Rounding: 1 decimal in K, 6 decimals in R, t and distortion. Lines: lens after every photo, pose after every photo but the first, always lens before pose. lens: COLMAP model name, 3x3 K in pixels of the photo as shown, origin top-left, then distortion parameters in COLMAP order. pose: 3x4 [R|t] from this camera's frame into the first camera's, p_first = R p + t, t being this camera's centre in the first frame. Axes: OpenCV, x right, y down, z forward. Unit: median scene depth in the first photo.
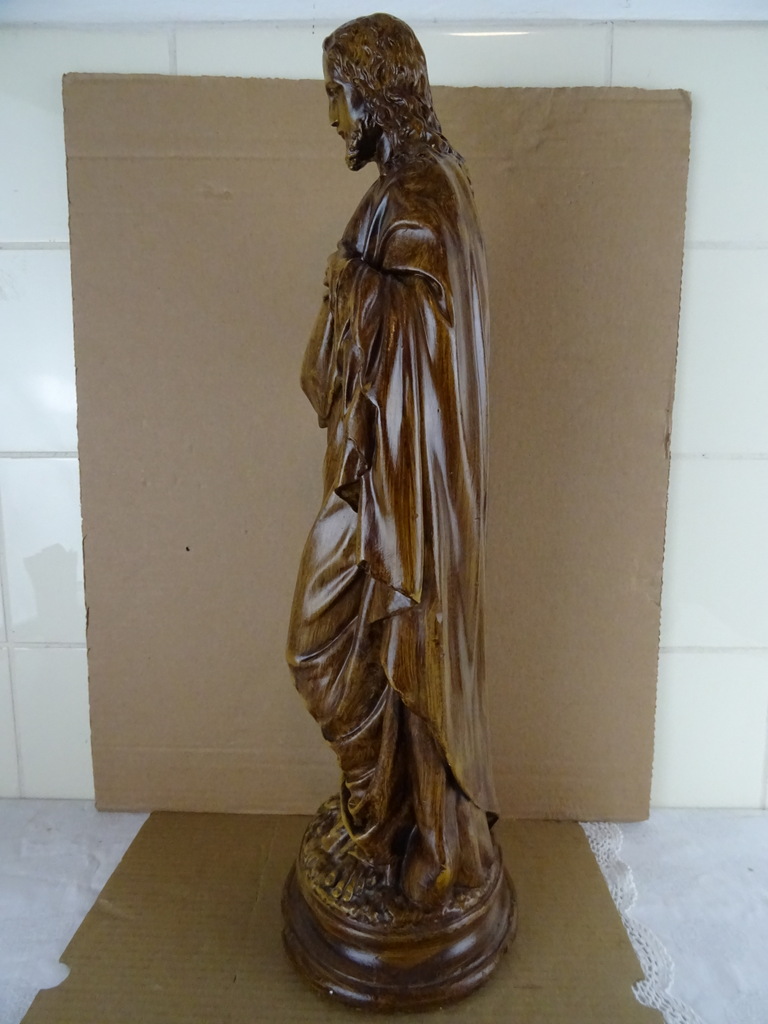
lens RADIAL K [[738.1, 0, 376.2], [0, 738.1, 511.5], [0, 0, 1]] dist [-0.003343, -0.011906]
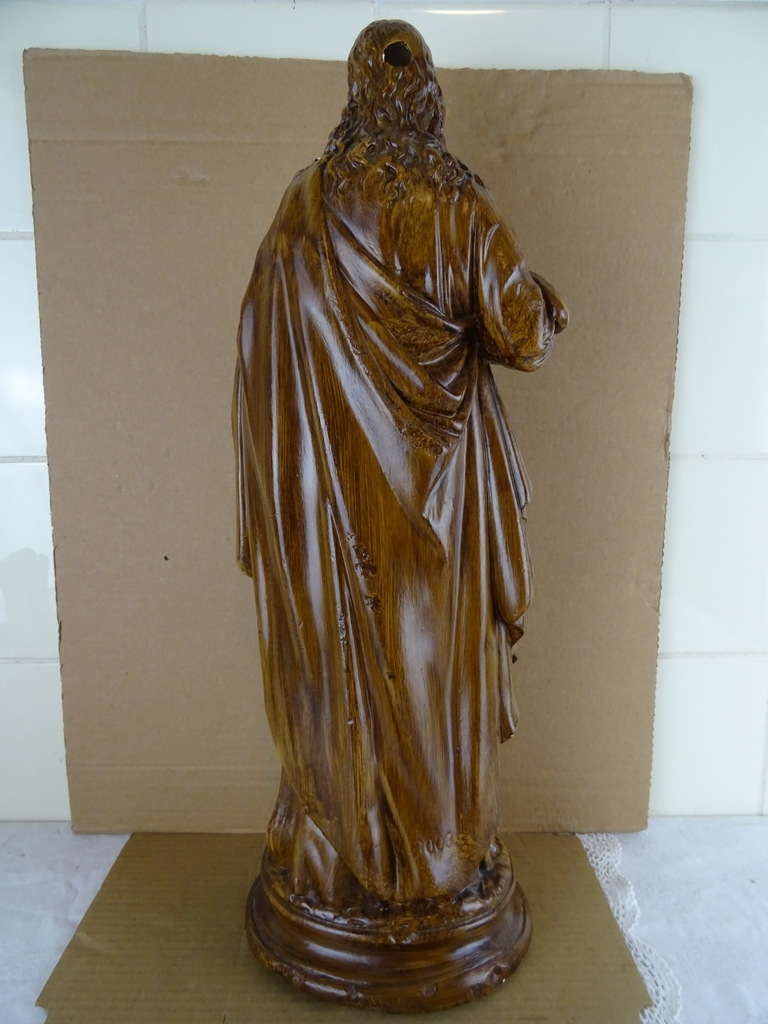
lens RADIAL K [[738.1, 0, 378.0], [0, 738.1, 513.1], [0, 0, 1]] dist [-0.003343, -0.011906]
pose [[0.999390, -0.009391, 0.033634, -0.016071], [0.008812, 0.999811, 0.017311, -0.022545], [-0.033791, -0.017004, 0.999284, 0.048534]]
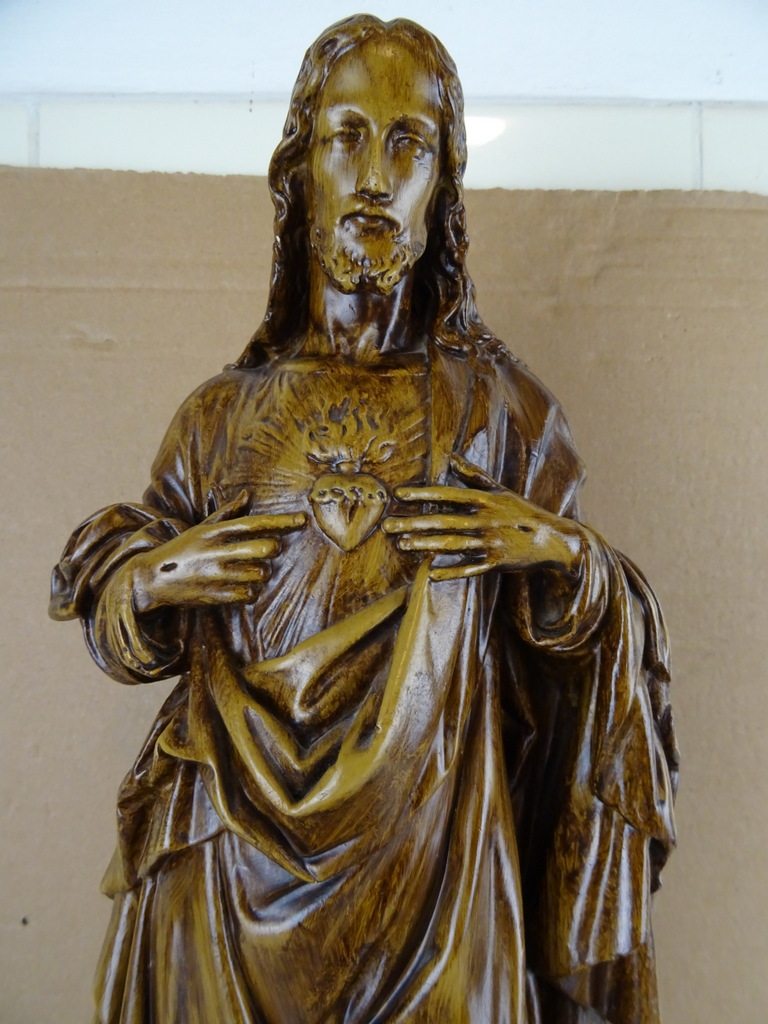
lens RADIAL K [[738.1, 0, 380.4], [0, 738.1, 510.3], [0, 0, 1]] dist [-0.003343, -0.011906]
pose [[0.999468, -0.001917, 0.032571, 0.008797], [0.006707, 0.989022, -0.147615, -0.195013], [-0.031930, 0.147755, 0.988508, 0.390894]]
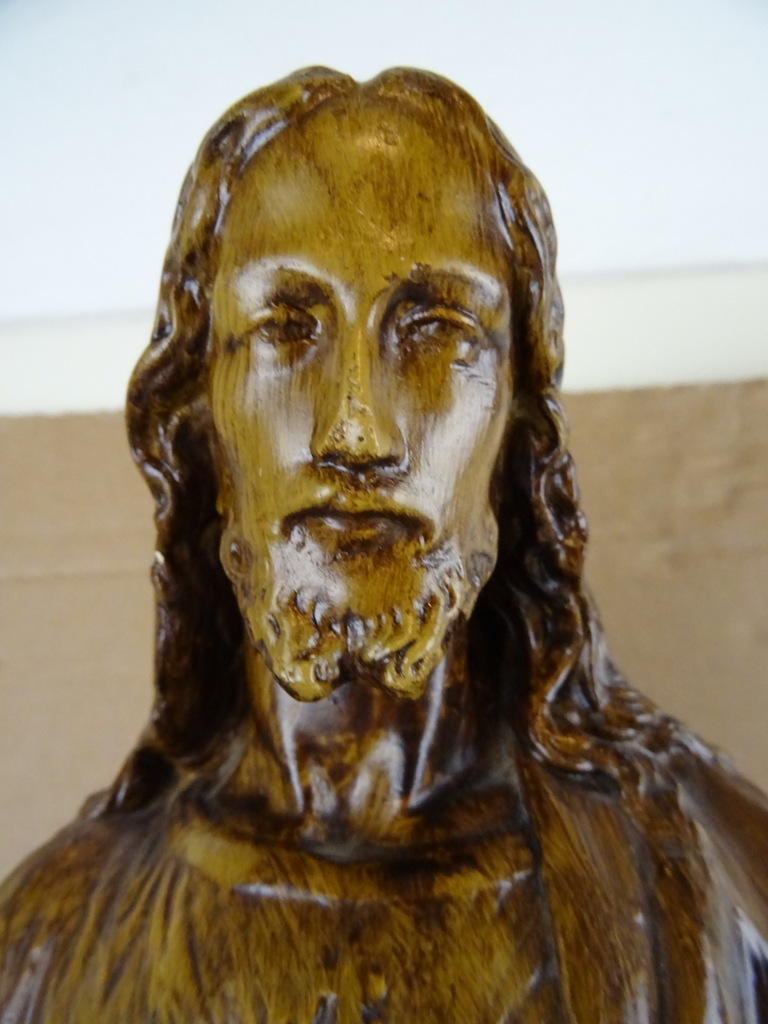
lens RADIAL K [[738.1, 0, 380.9], [0, 738.1, 508.3], [0, 0, 1]] dist [-0.003343, -0.011906]
pose [[0.997067, -0.076522, 0.001401, 0.020375], [0.070934, 0.917069, -0.392369, -0.333649], [0.028740, 0.391317, 0.919807, 0.594059]]
